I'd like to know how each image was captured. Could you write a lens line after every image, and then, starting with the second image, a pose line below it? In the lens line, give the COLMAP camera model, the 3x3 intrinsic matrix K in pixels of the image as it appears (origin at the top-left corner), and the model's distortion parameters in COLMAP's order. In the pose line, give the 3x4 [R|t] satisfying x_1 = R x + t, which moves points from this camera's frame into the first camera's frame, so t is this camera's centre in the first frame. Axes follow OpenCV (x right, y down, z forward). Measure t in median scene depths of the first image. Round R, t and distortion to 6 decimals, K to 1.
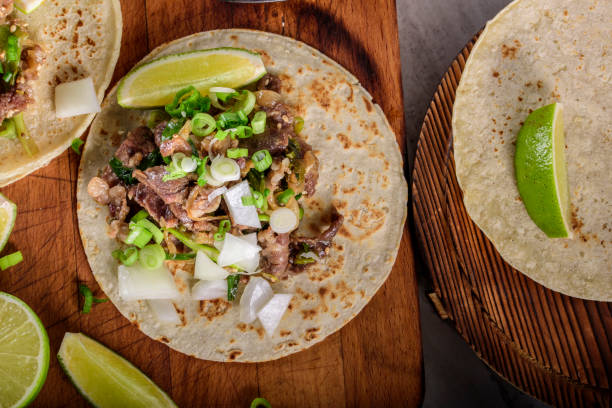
lens RADIAL K [[1875.6, 0, 307.0], [0, 1875.6, 202.2], [0, 0, 1]] dist [0.124203, 0.000000]
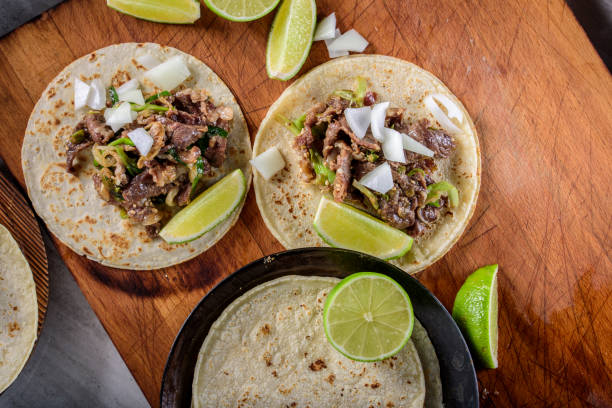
lens RADIAL K [[1875.6, 0, 305.9], [0, 1875.6, 205.1], [0, 0, 1]] dist [0.124203, 0.000000]
pose [[-0.887136, 0.448027, -0.110728, 0.027631], [-0.458814, -0.882081, 0.106880, -0.251940], [-0.049786, 0.145620, 0.988087, -0.434482]]
